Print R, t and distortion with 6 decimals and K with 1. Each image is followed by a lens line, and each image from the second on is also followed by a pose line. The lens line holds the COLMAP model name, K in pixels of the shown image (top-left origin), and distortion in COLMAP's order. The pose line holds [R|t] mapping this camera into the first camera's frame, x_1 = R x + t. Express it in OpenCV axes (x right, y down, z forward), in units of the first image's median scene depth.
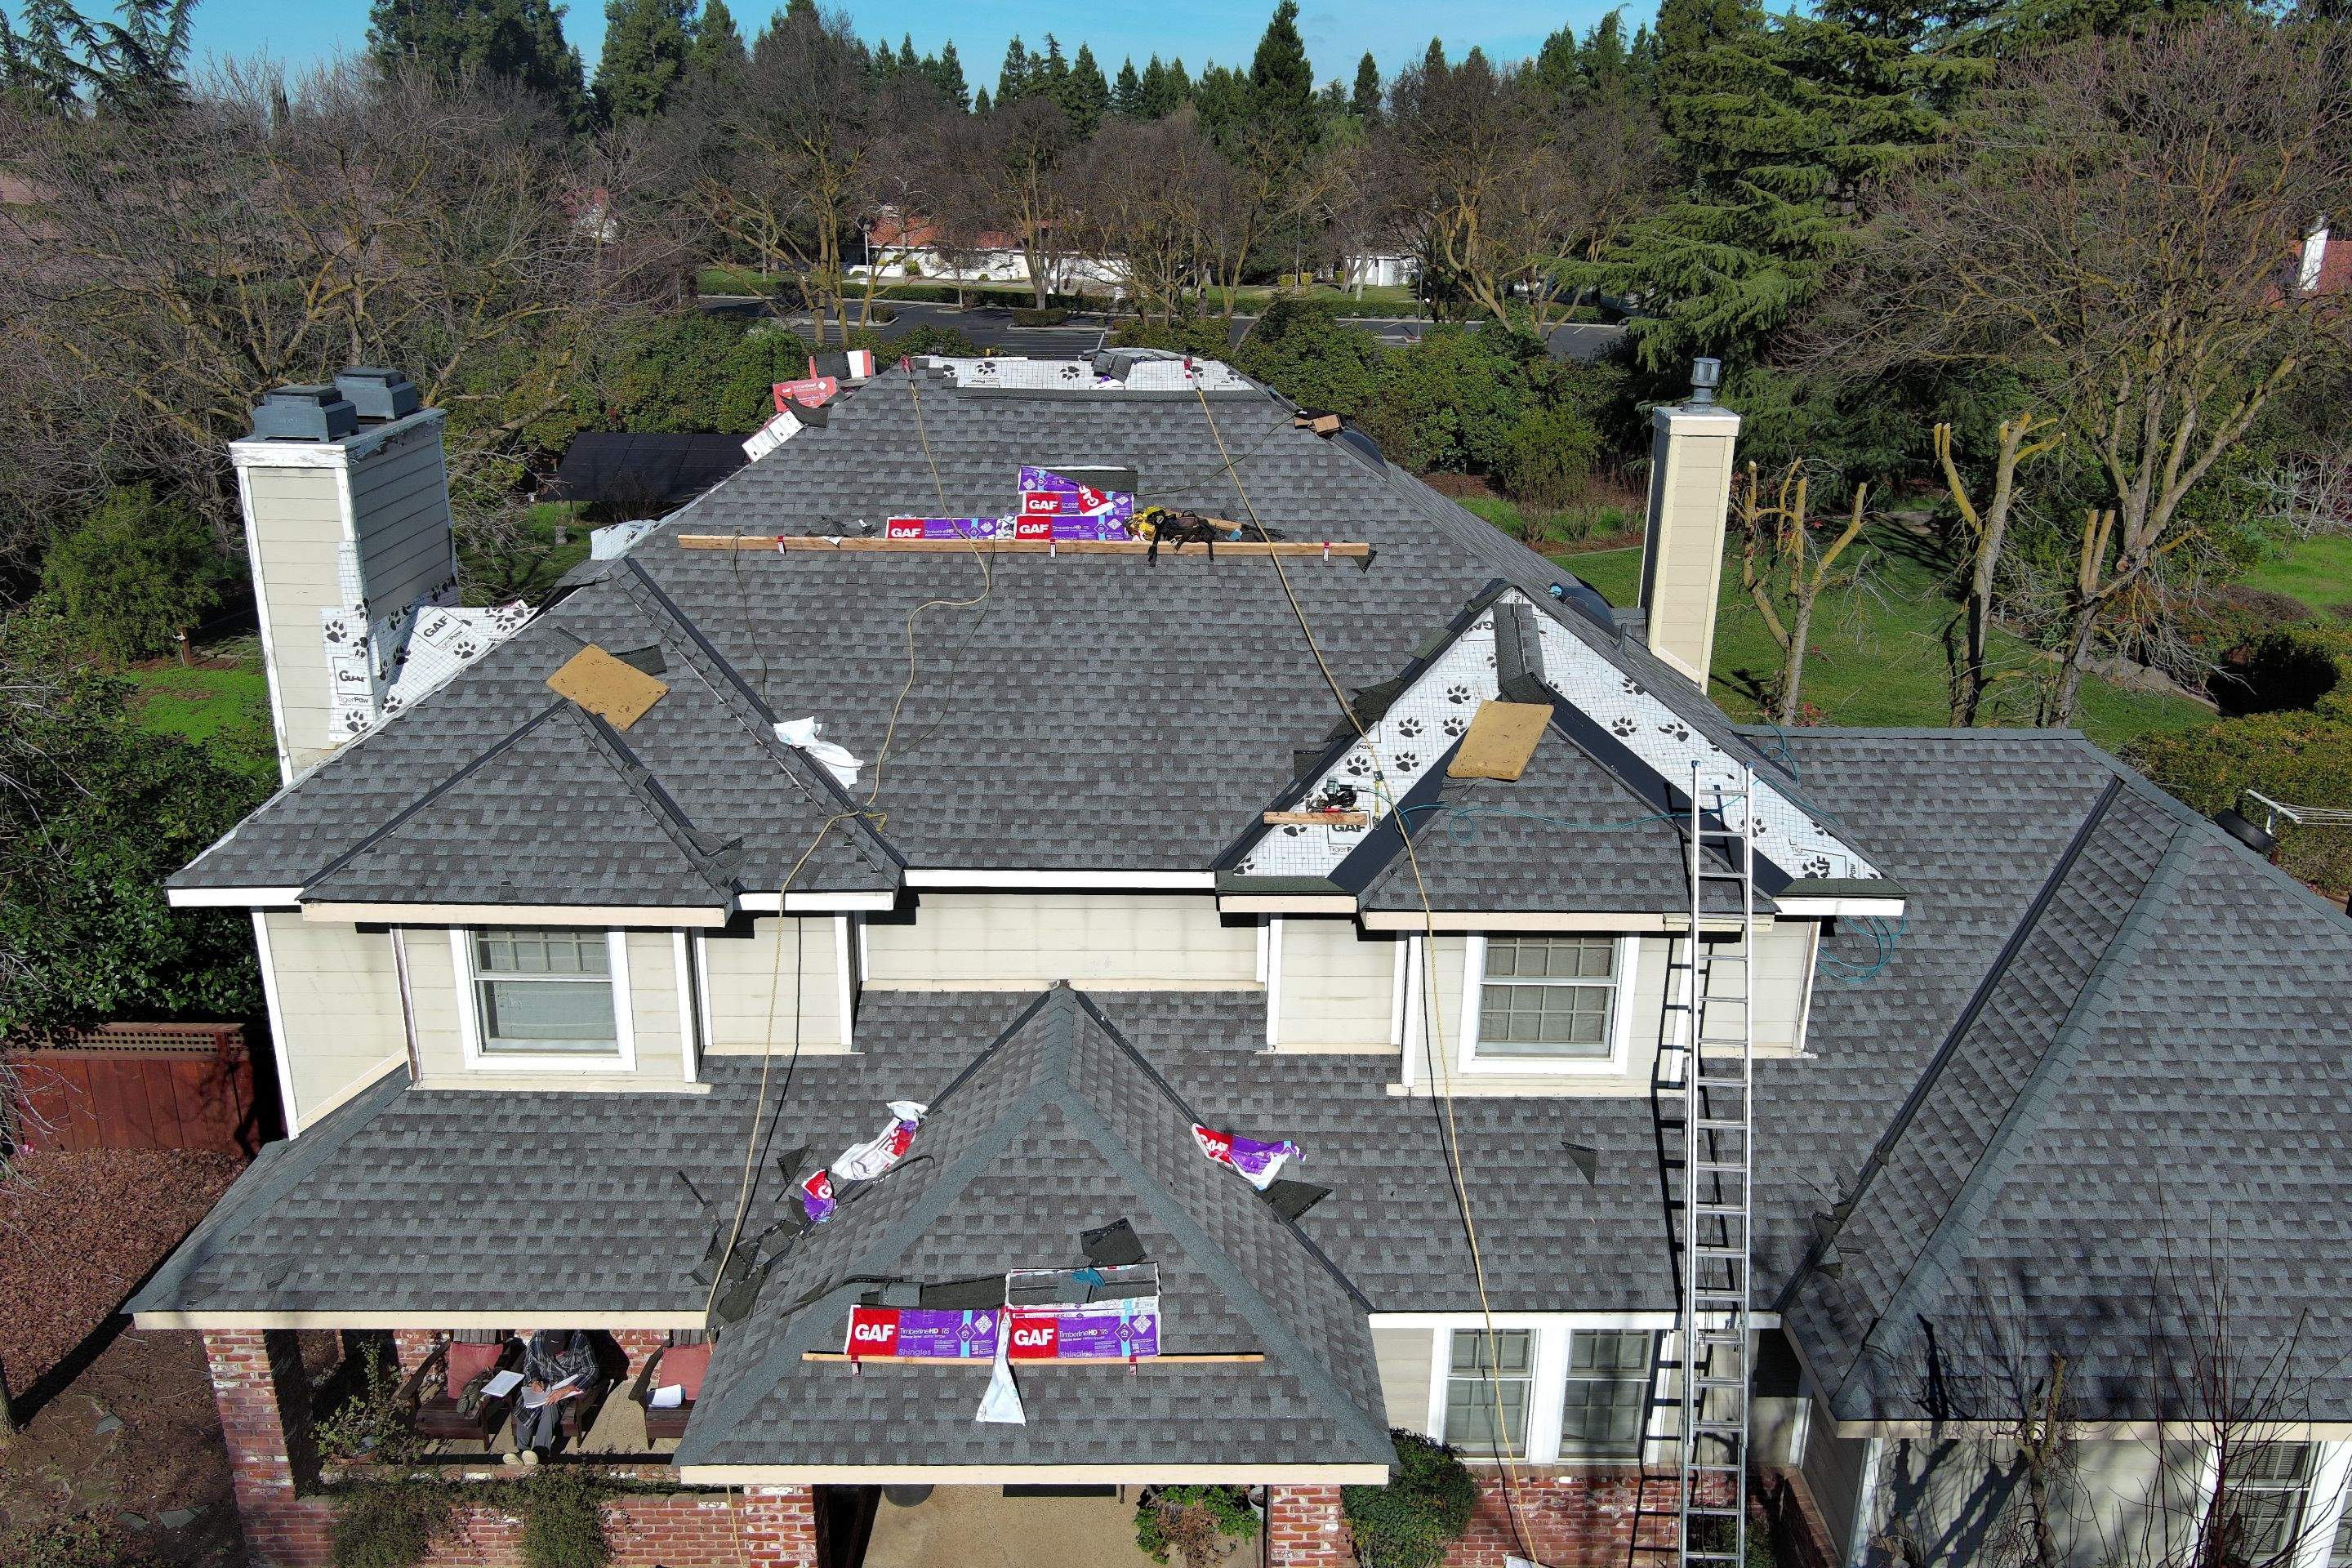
lens RADIAL K [[1796.9, 0, 1157.1], [0, 1796.9, 803.1], [0, 0, 1]] dist [-0.012466, 0.018591]
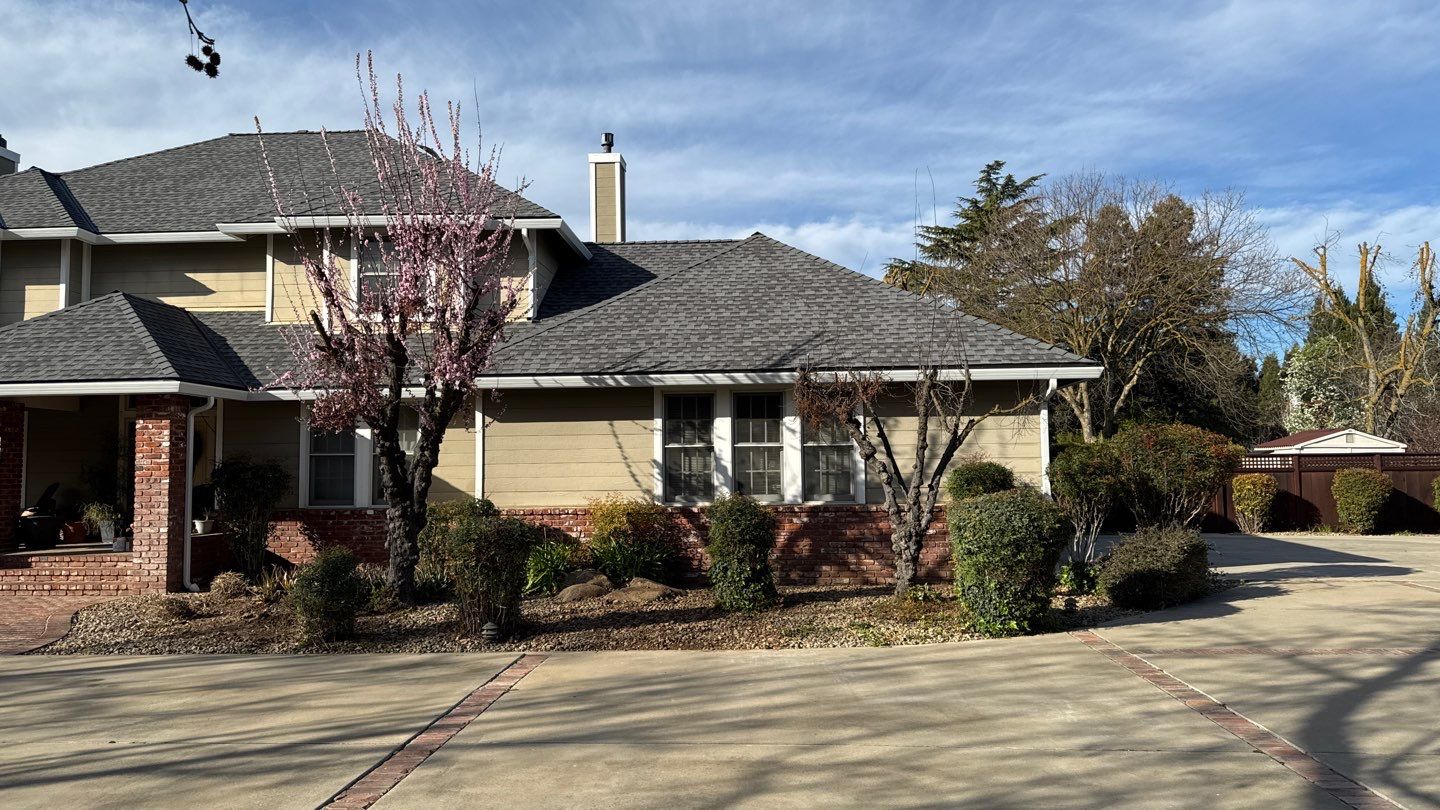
lens RADIAL K [[1034.6, 0, 723.1], [0, 1034.6, 403.8], [0, 0, 1]] dist [0.057882, -0.060608]
pose [[0.998256, -0.021983, -0.054785, 0.642200], [-0.001756, 0.916603, -0.399794, 0.693776], [0.059004, 0.399193, 0.914966, 0.004509]]
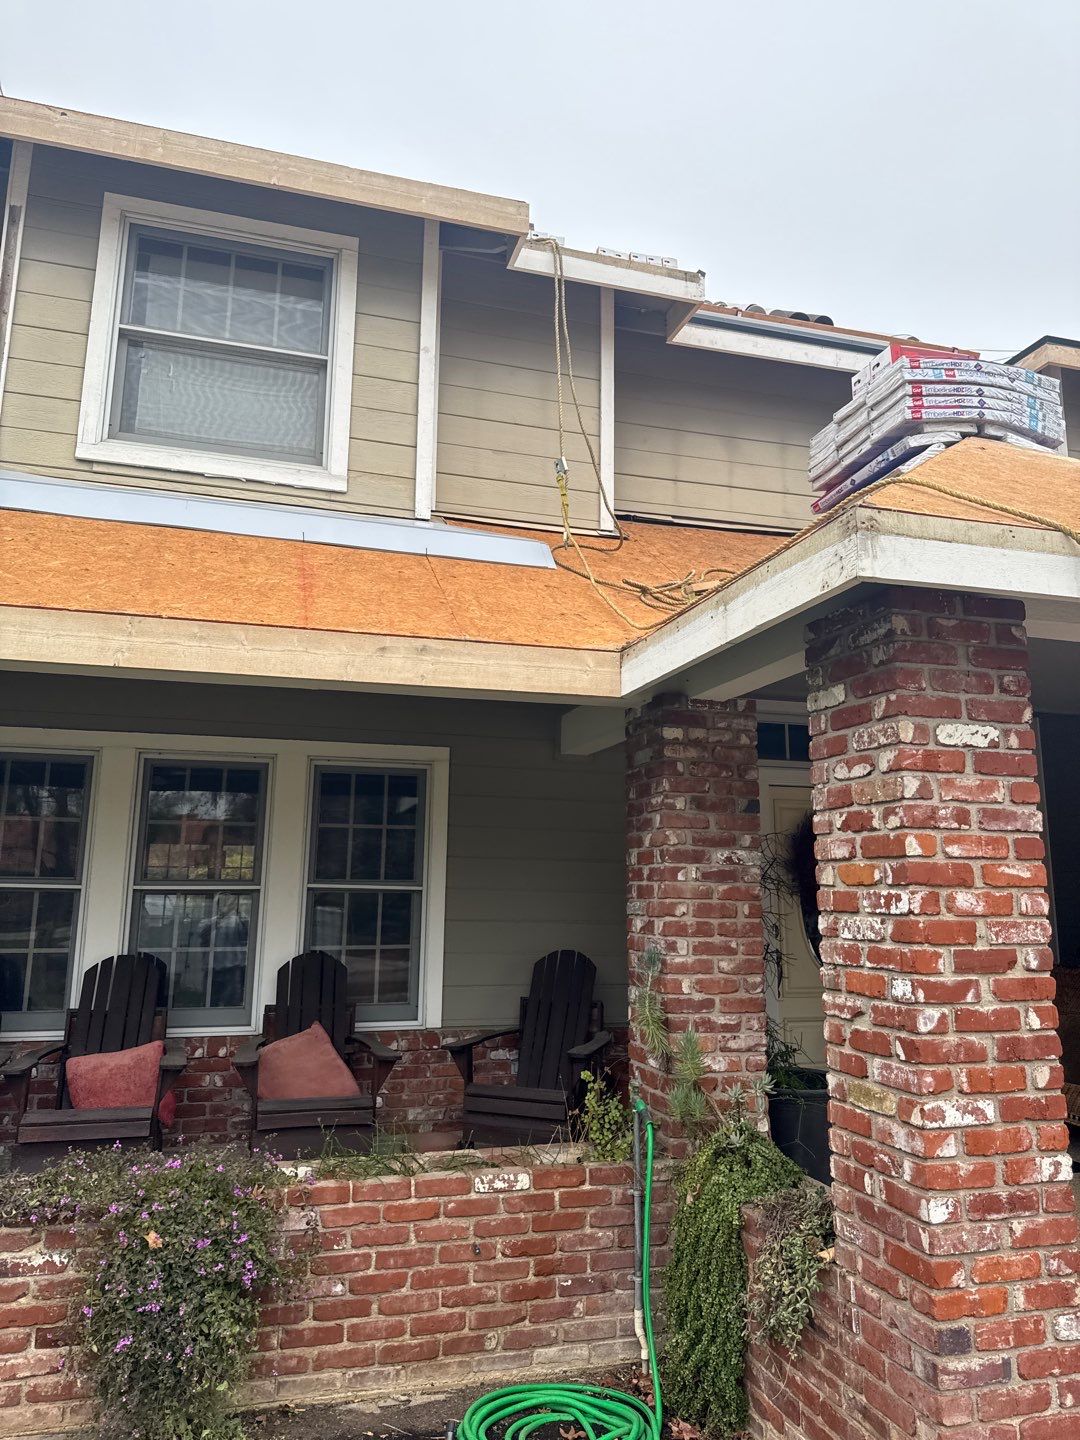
lens RADIAL K [[1011.1, 0, 540.7], [0, 1011.1, 705.3], [0, 0, 1]] dist [-0.013445, -0.000755]
pose [[0.961267, 0.057348, 0.269585, -0.317484], [0.087155, 0.864675, -0.494713, 0.413879], [-0.261475, 0.499047, 0.826186, 0.704720]]
